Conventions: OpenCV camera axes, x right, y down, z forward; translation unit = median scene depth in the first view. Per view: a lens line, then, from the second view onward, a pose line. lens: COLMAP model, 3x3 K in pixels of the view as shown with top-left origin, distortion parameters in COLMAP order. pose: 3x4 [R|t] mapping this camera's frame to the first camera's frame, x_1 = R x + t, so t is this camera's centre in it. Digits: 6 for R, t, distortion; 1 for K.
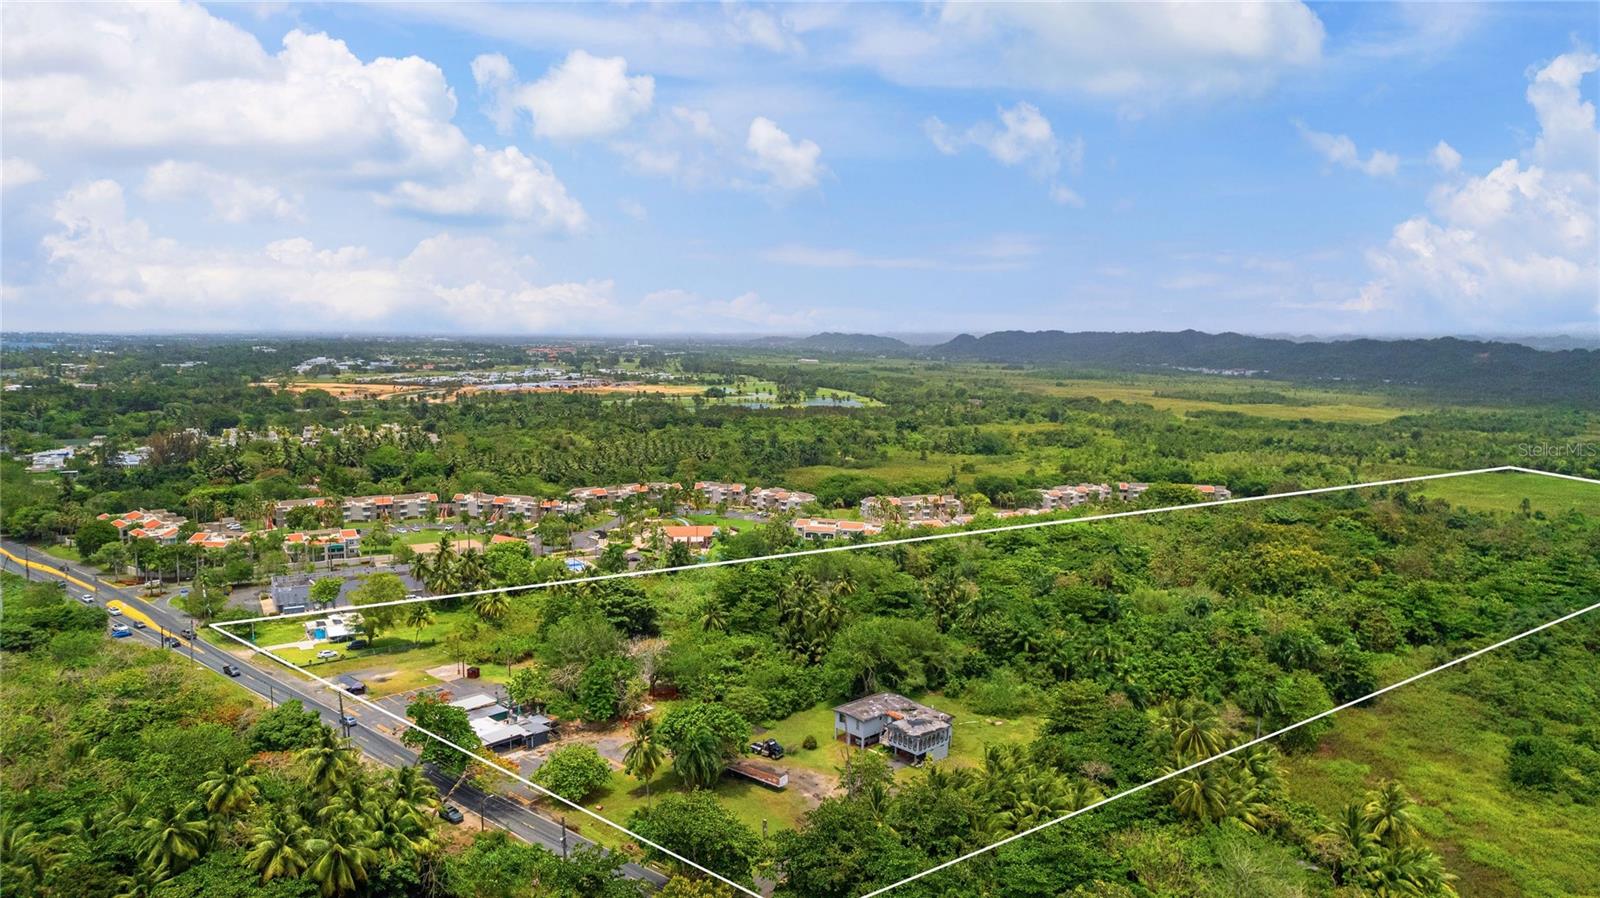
lens RADIAL K [[1024.0, 0, 803.1], [0, 1024.0, 449.1], [0, 0, 1]] dist [-0.081748, 0.074469]
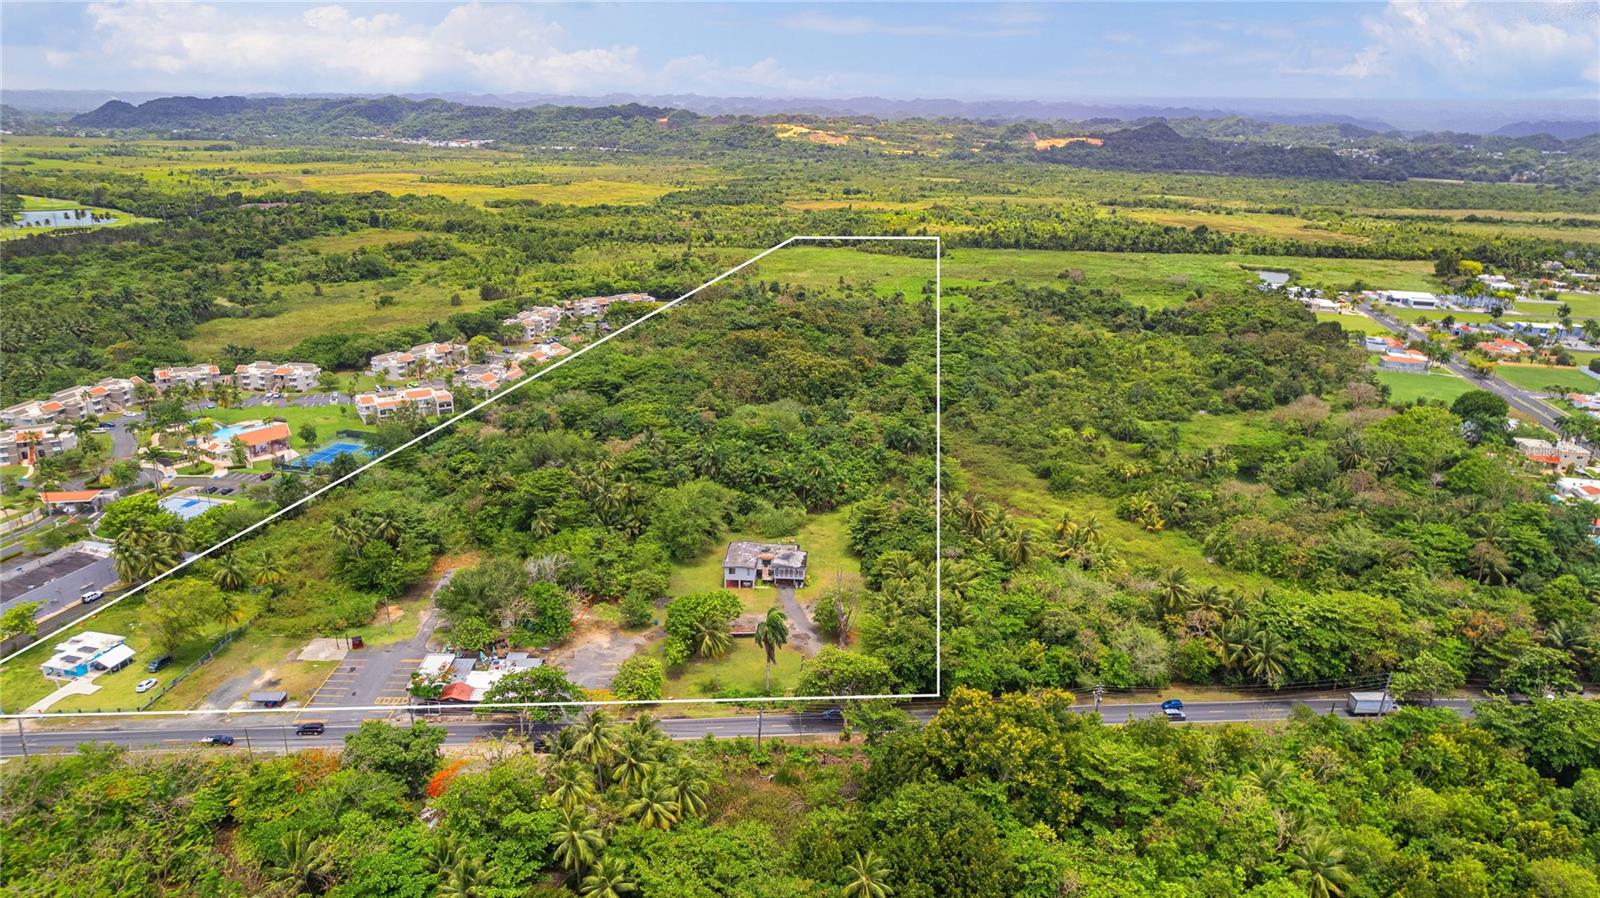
lens RADIAL K [[1024.0, 0, 803.1], [0, 1024.0, 449.1], [0, 0, 1]] dist [-0.081748, 0.074469]
pose [[0.722654, -0.224289, 0.653809, -0.334445], [0.068648, 0.964502, 0.254996, -0.098683], [-0.687793, -0.139391, 0.712398, 0.017315]]
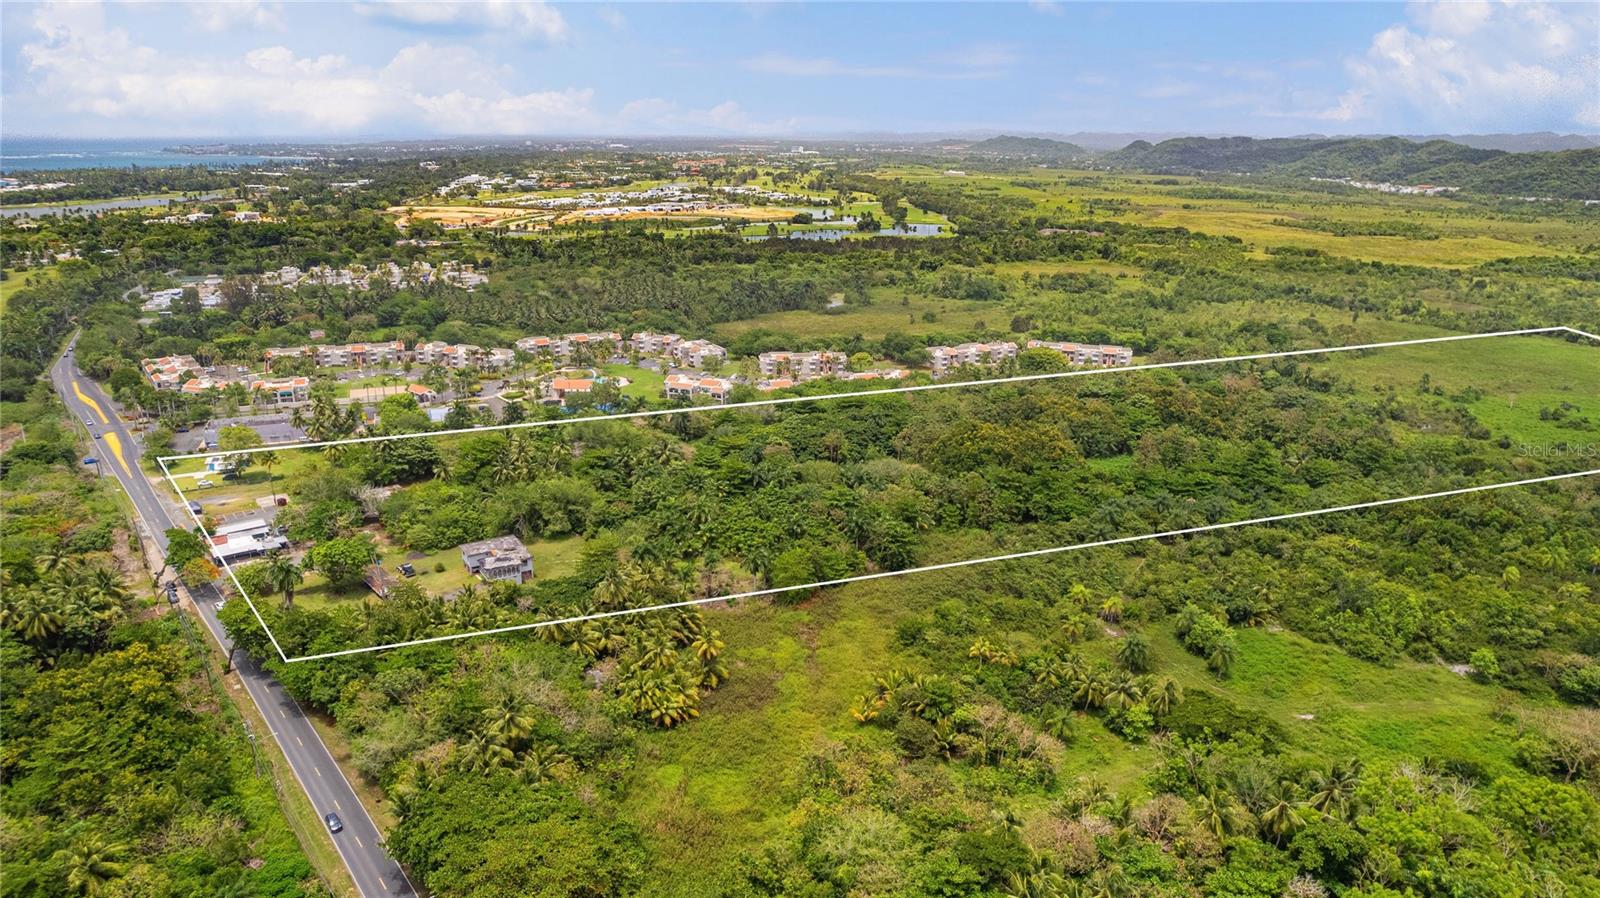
lens RADIAL K [[1024.0, 0, 803.1], [0, 1024.0, 449.1], [0, 0, 1]] dist [-0.081748, 0.074469]
pose [[0.982559, 0.047393, -0.179809, 0.353951], [-0.012510, 0.981633, 0.190371, -0.072155], [0.185529, -0.184801, 0.965105, -0.119900]]
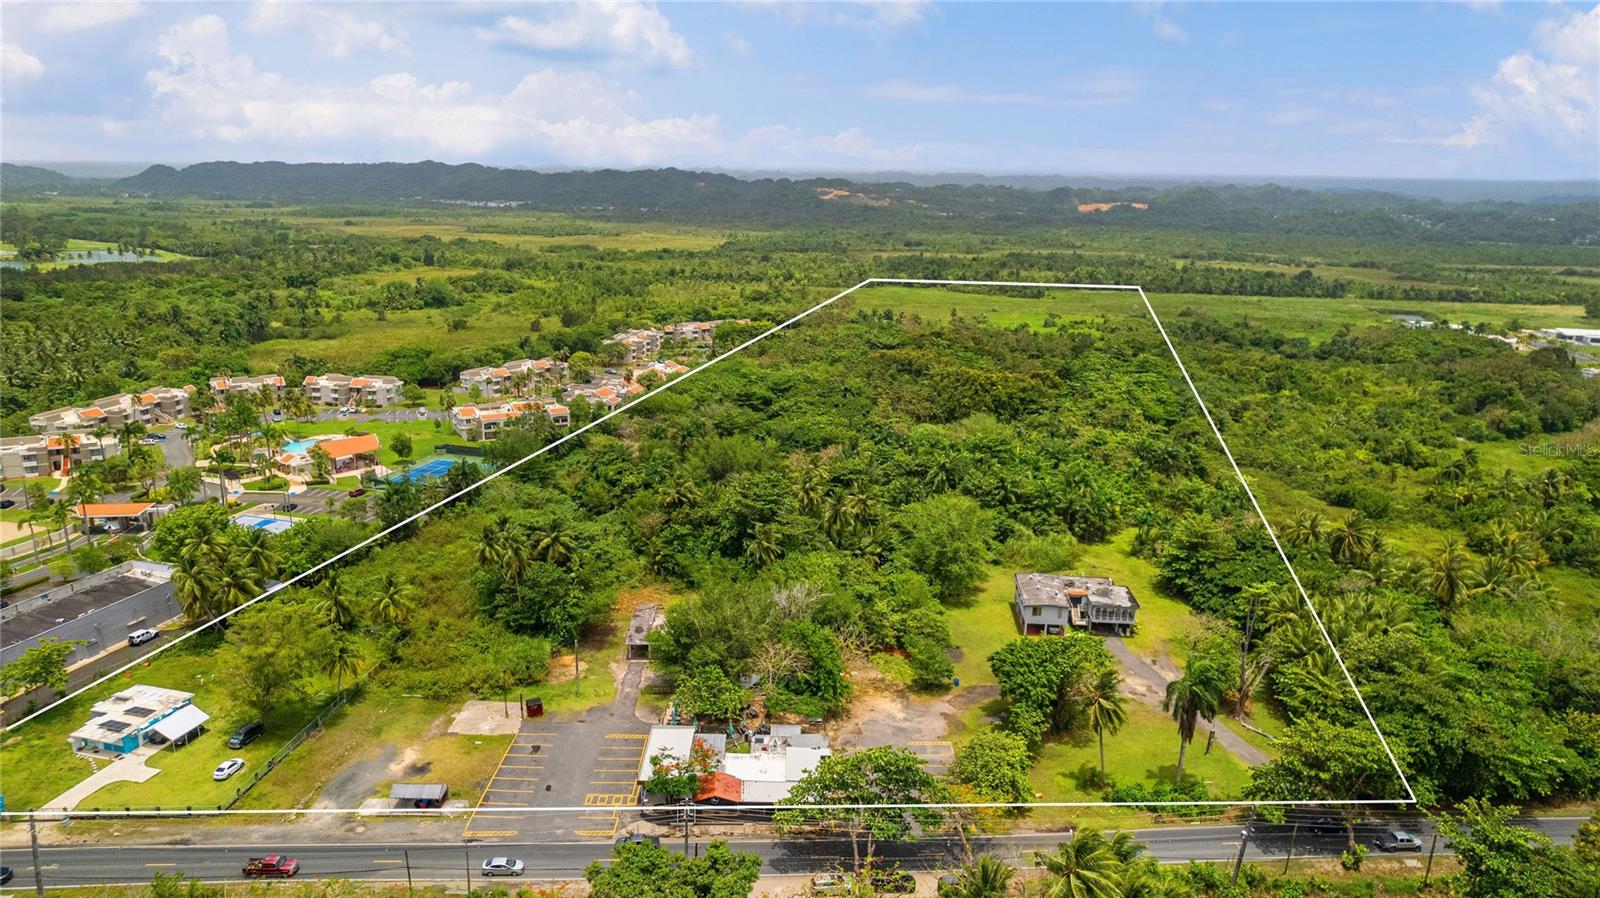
lens RADIAL K [[1024.0, 0, 803.1], [0, 1024.0, 449.1], [0, 0, 1]] dist [-0.081748, 0.074469]
pose [[0.735243, -0.171824, 0.655663, -0.329087], [0.063493, 0.980541, 0.185763, -0.031032], [-0.674823, -0.094951, 0.731846, 0.226032]]
